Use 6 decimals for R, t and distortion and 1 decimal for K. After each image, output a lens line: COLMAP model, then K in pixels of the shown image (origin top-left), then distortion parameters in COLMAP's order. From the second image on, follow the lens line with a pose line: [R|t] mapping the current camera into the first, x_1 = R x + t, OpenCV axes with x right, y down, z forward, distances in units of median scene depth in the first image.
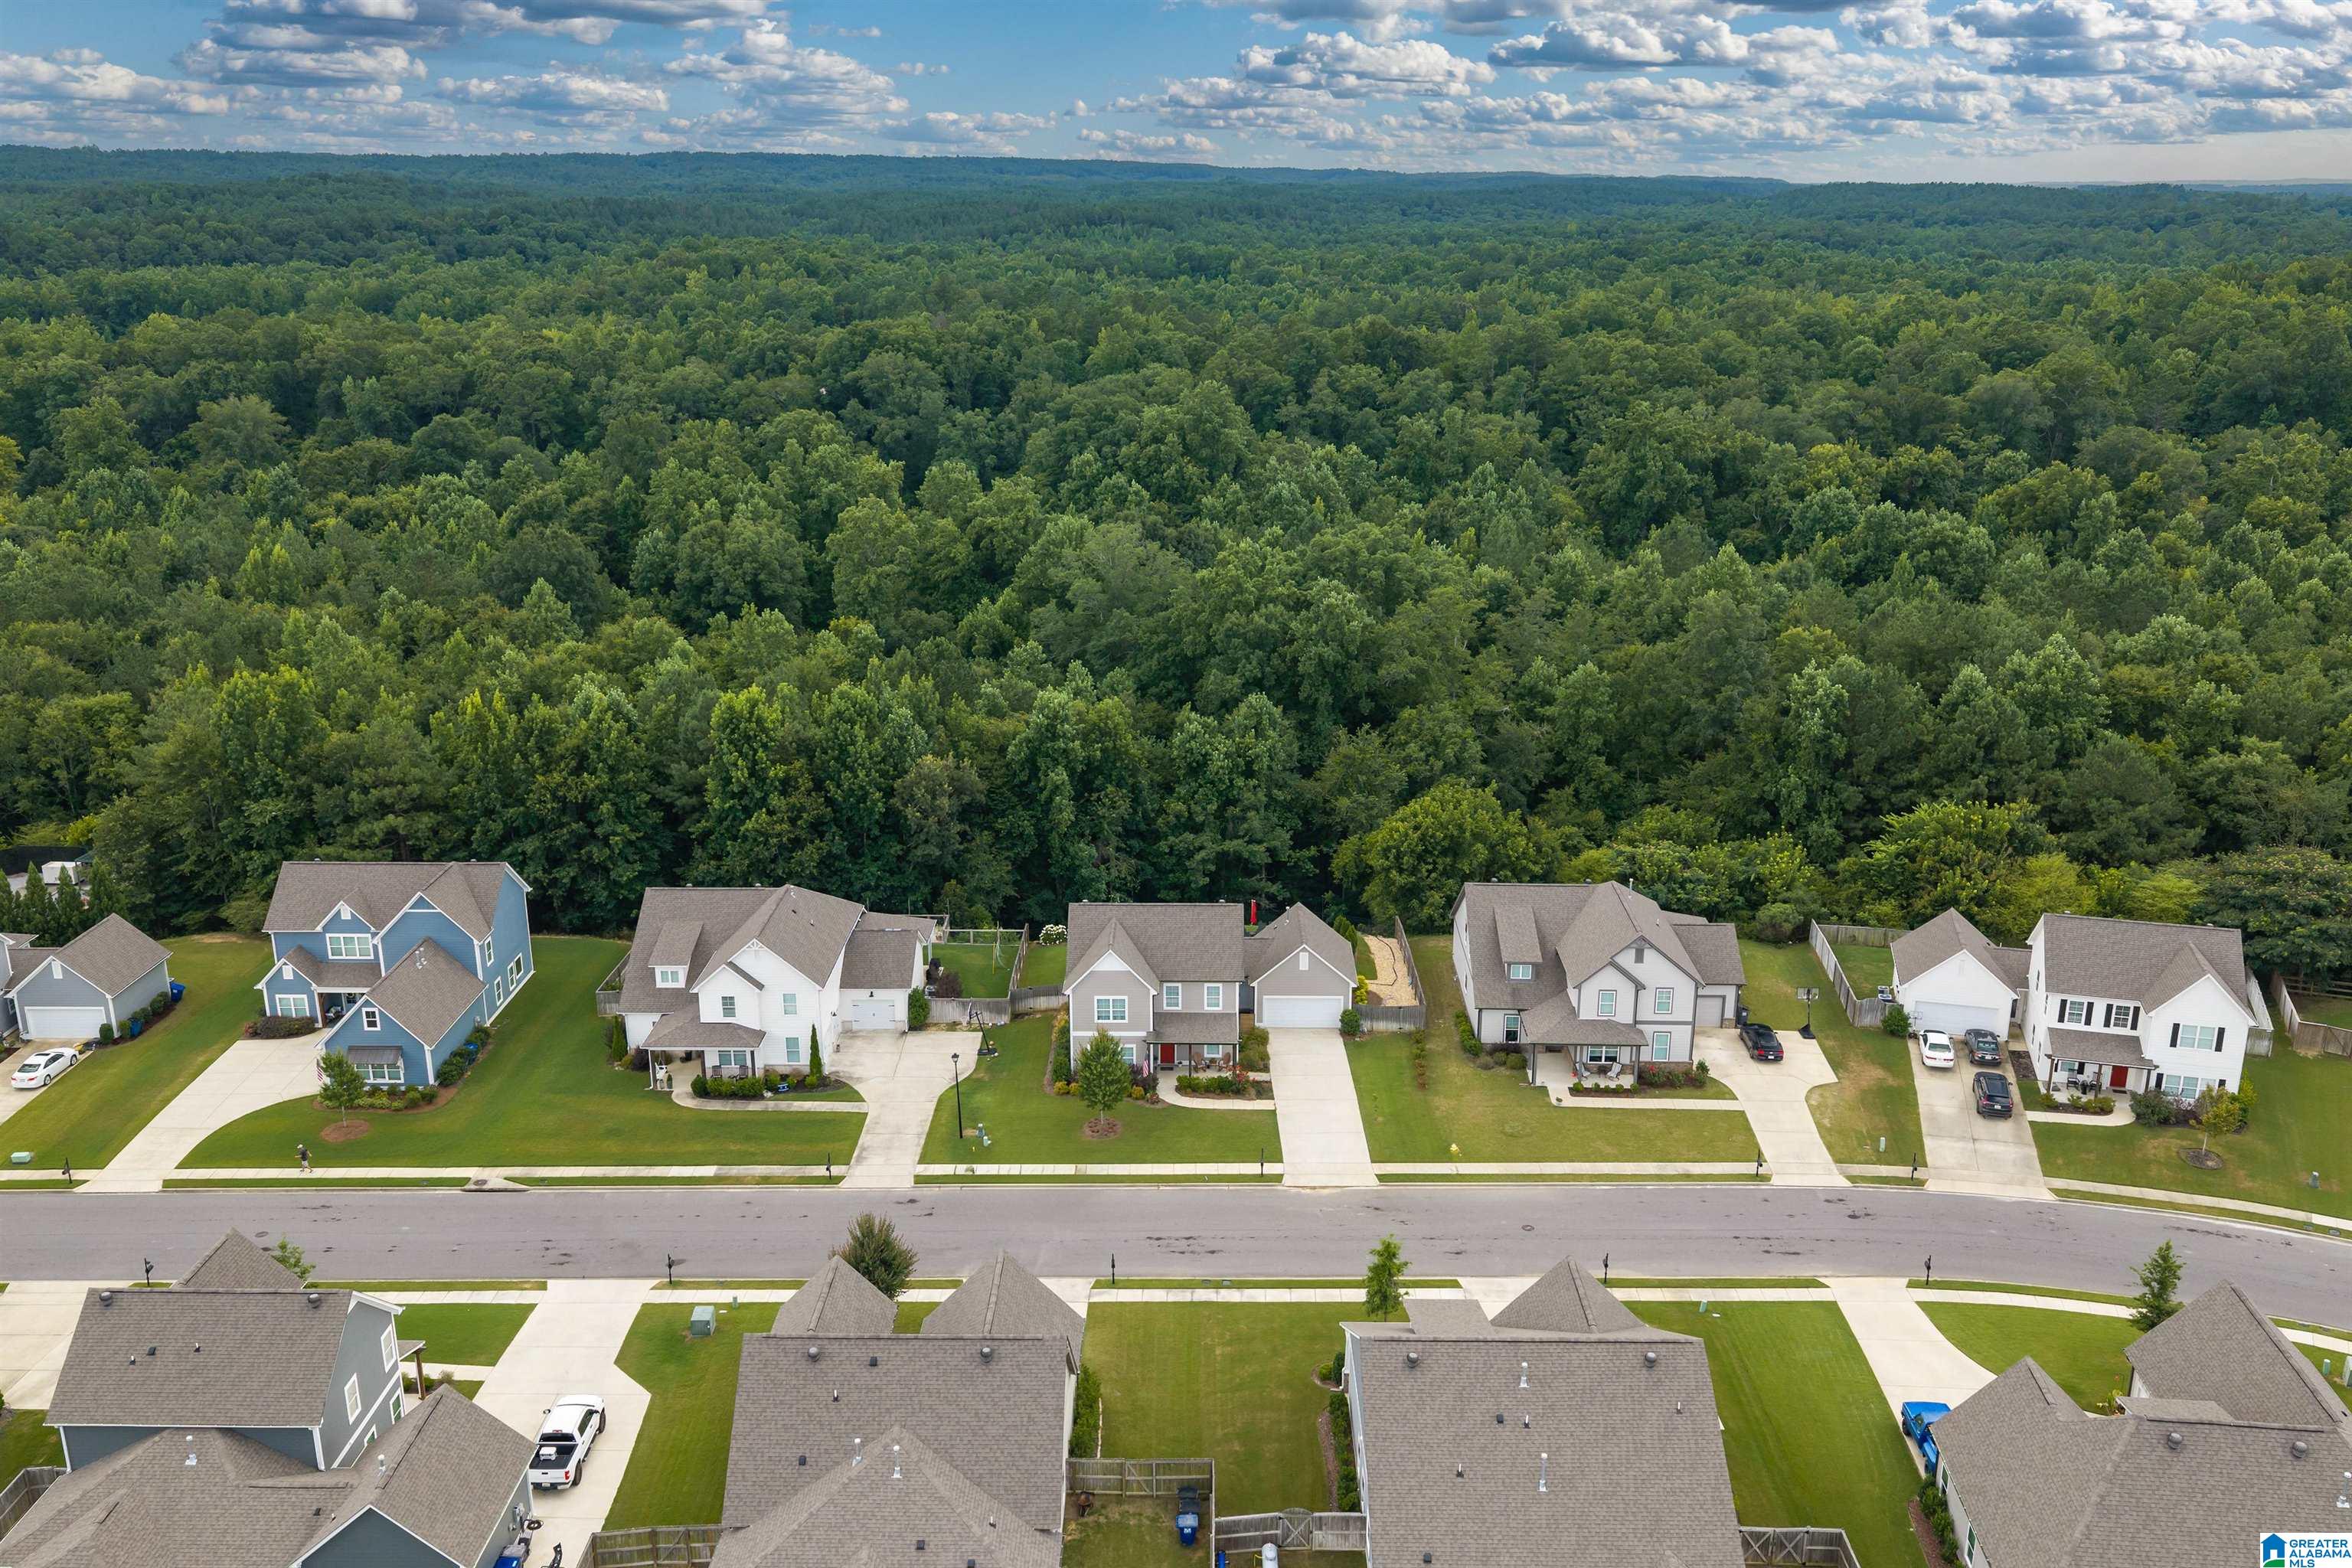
lens RADIAL K [[1946.9, 0, 1175.9], [0, 1946.9, 783.7], [0, 0, 1]] dist [0.009454, -0.012028]
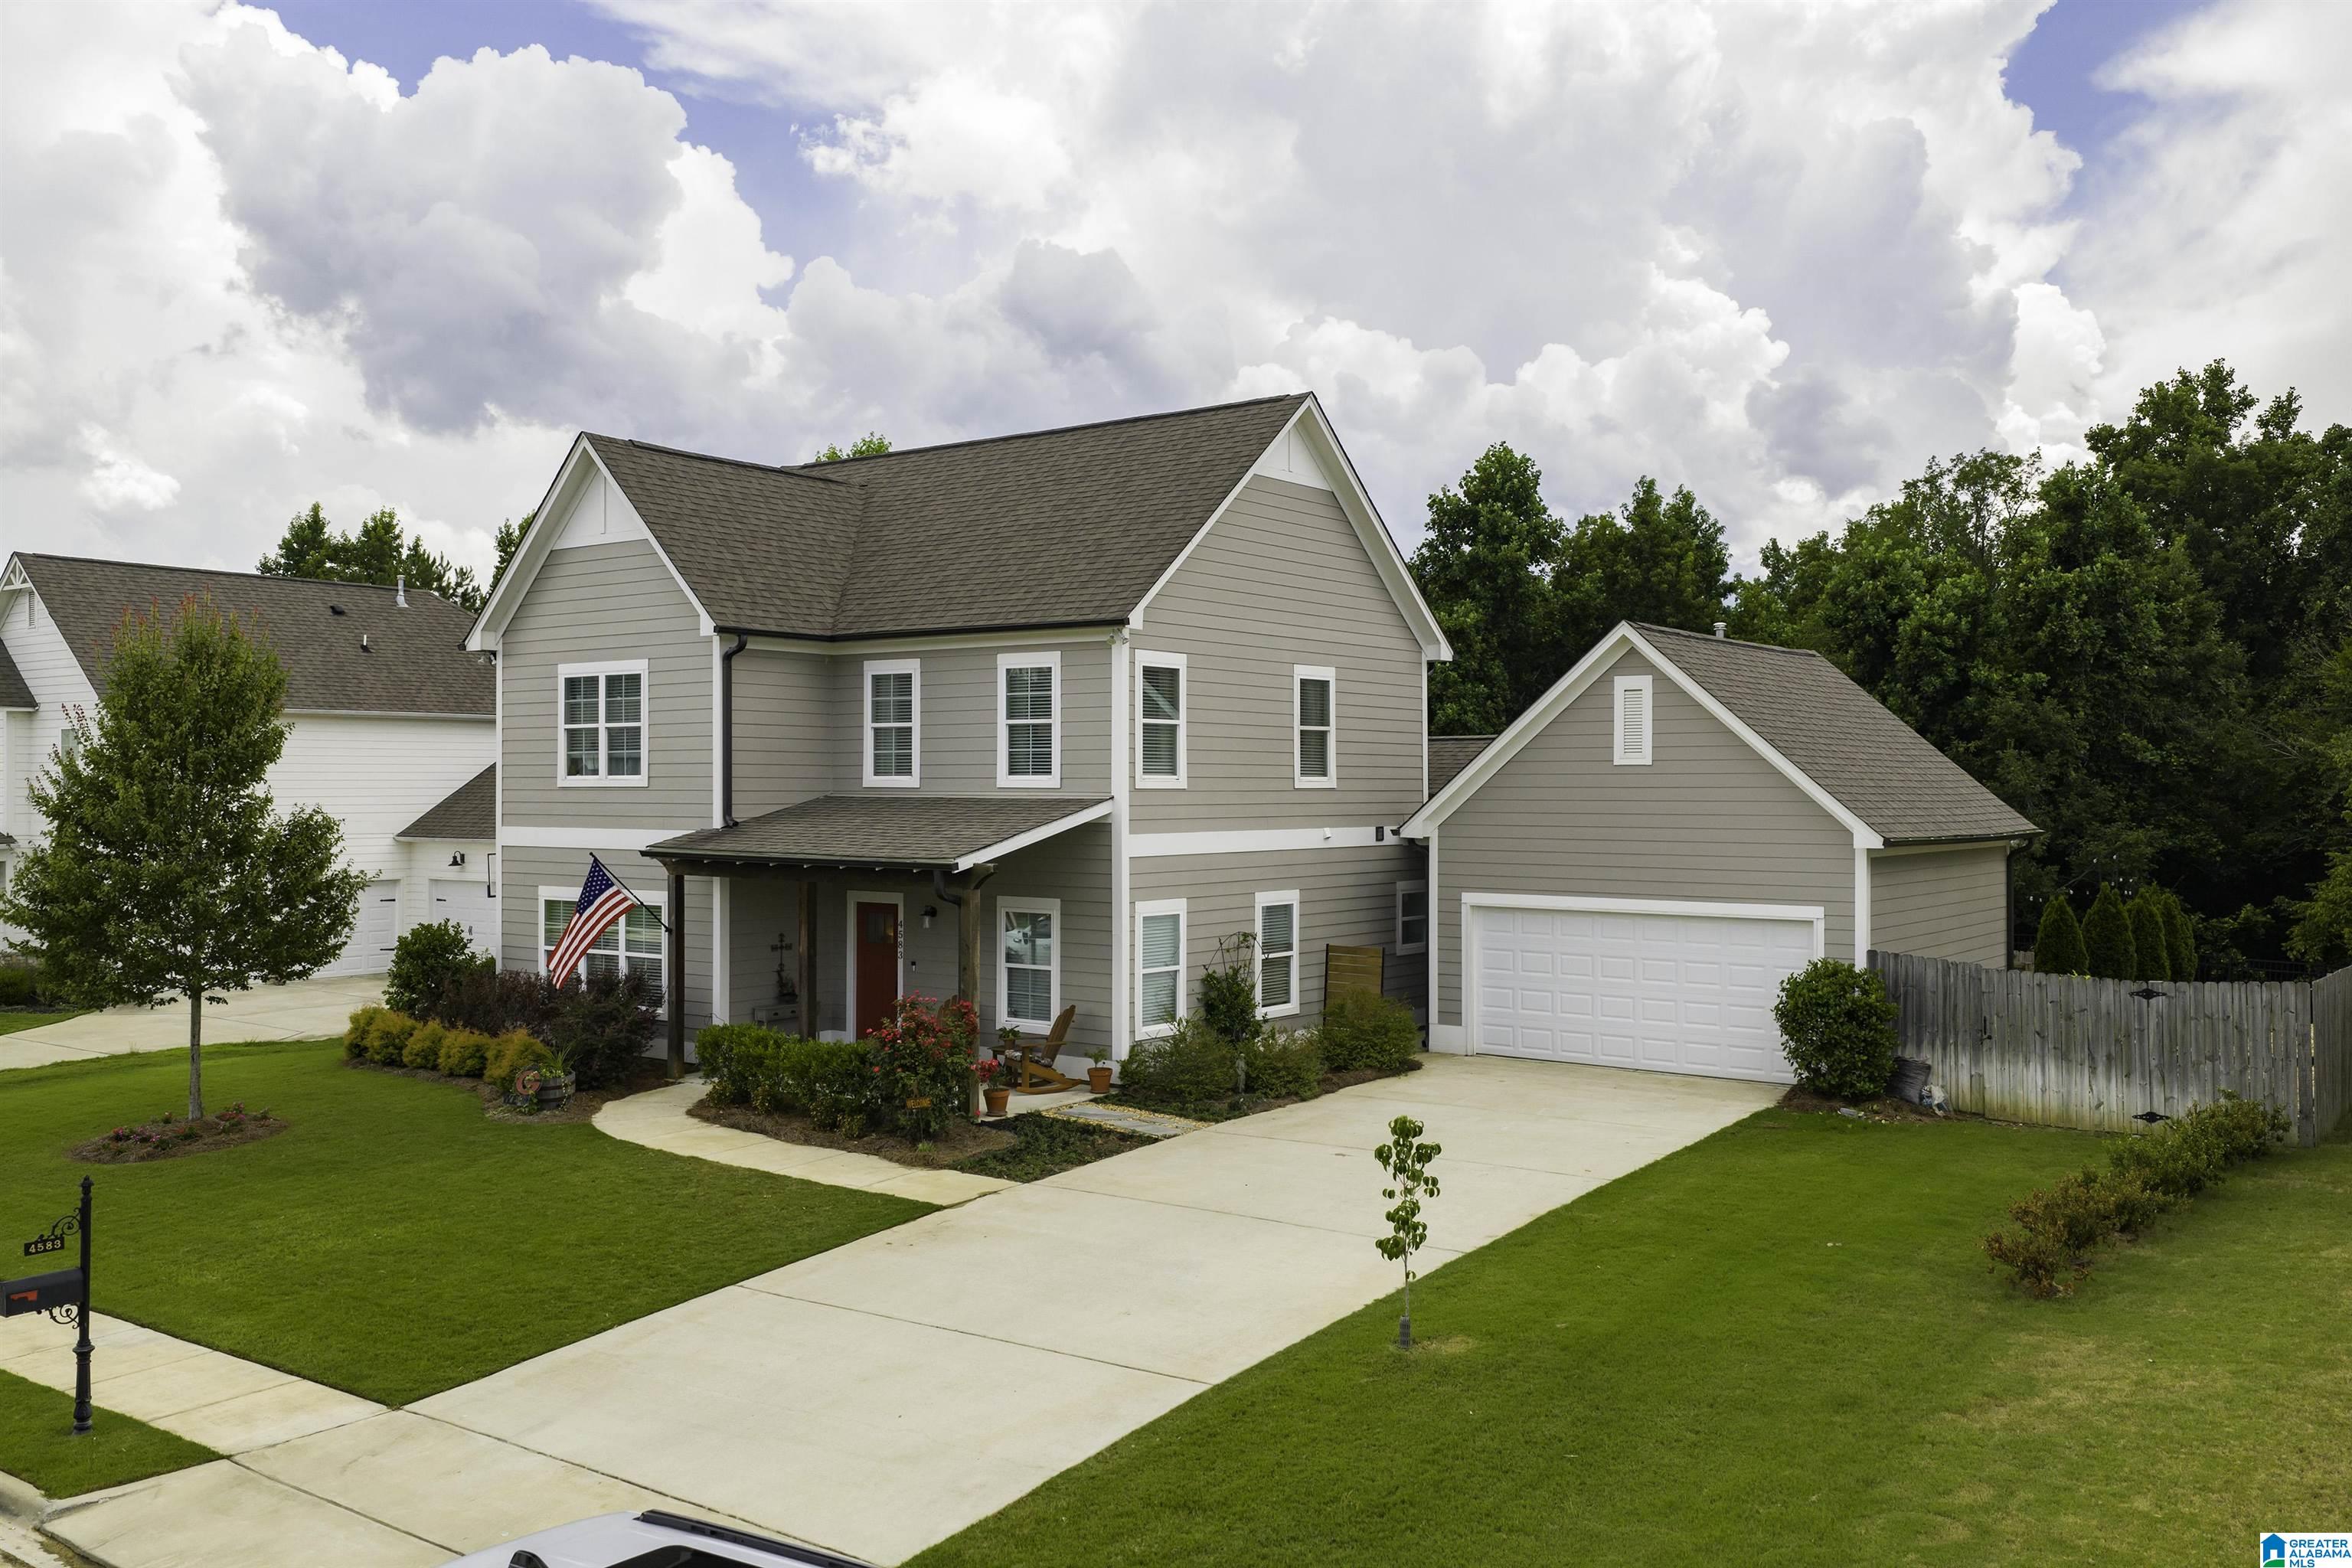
lens RADIAL K [[1946.9, 0, 1171.9], [0, 1946.9, 782.6], [0, 0, 1]] dist [0.009454, -0.012028]
pose [[0.809384, -0.005260, -0.587256, 0.155572], [-0.170146, 0.954973, -0.243056, 0.167176], [0.562092, 0.296645, 0.772045, 0.859723]]
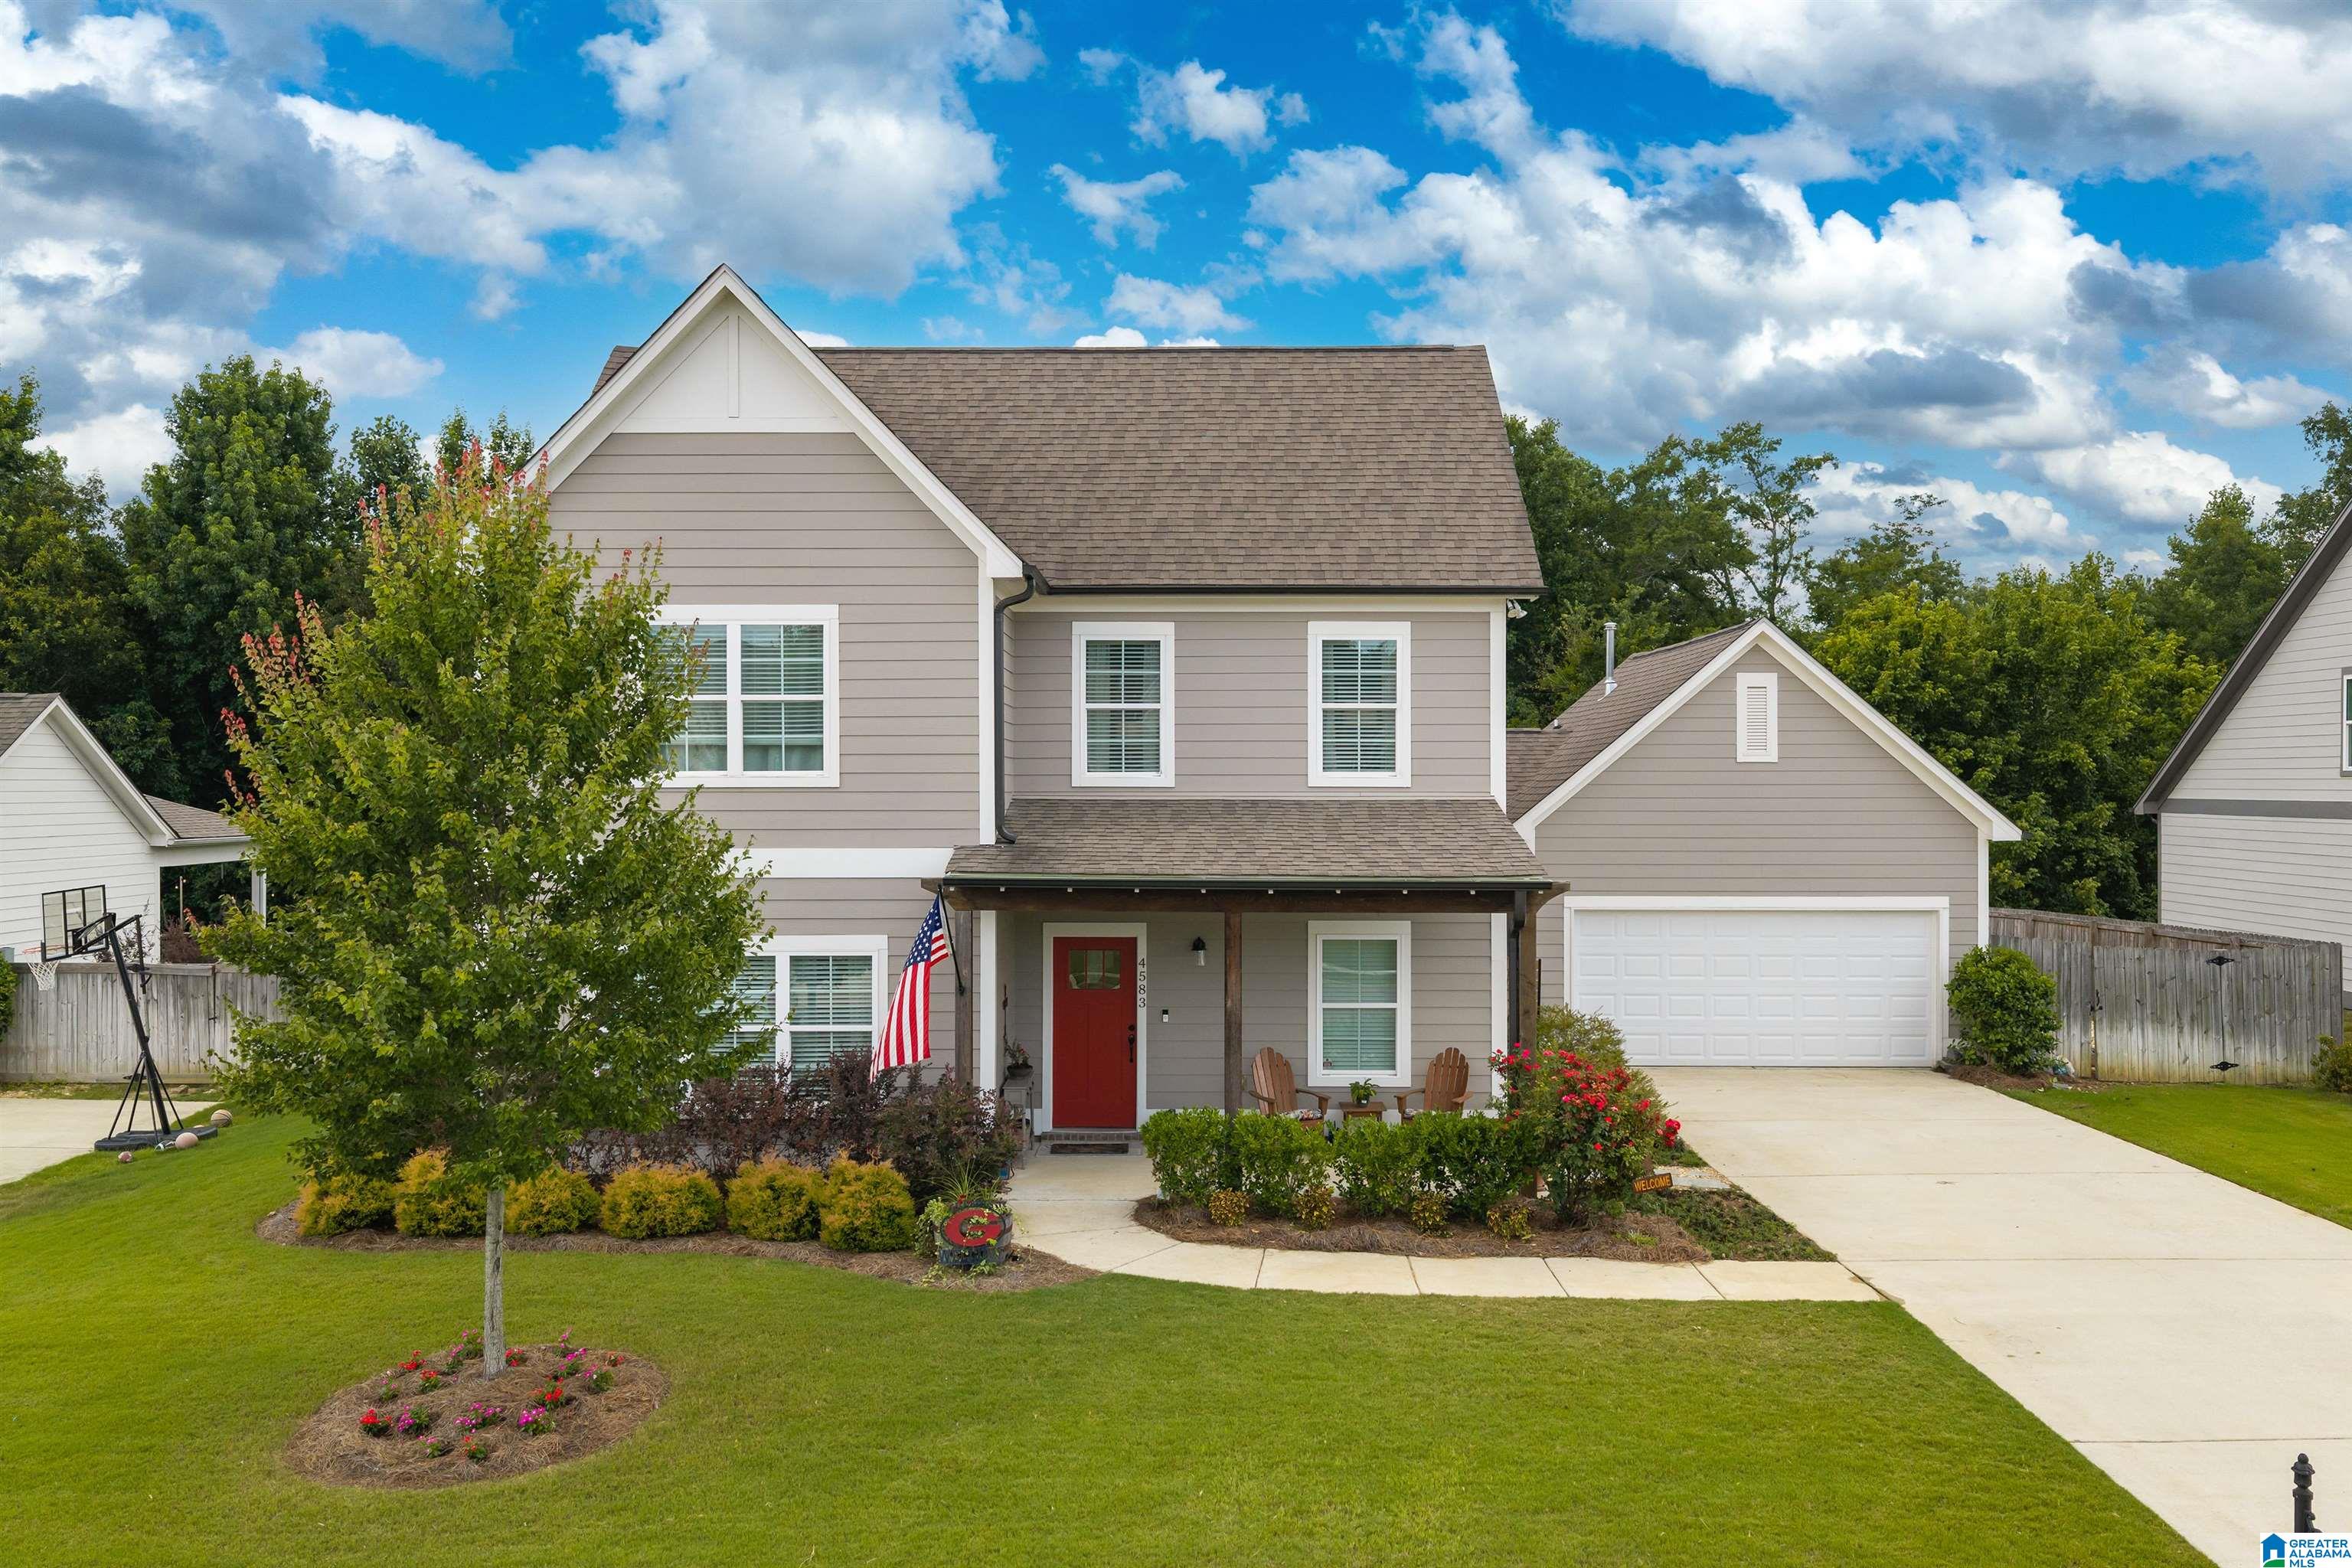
lens RADIAL K [[1946.9, 0, 1181.8], [0, 1946.9, 788.0], [0, 0, 1]] dist [0.009454, -0.012028]
pose [[0.999959, -0.006130, 0.006728, 0.002658], [0.007828, 0.956342, -0.292146, 0.169460], [-0.004644, 0.292187, 0.956350, 0.849181]]
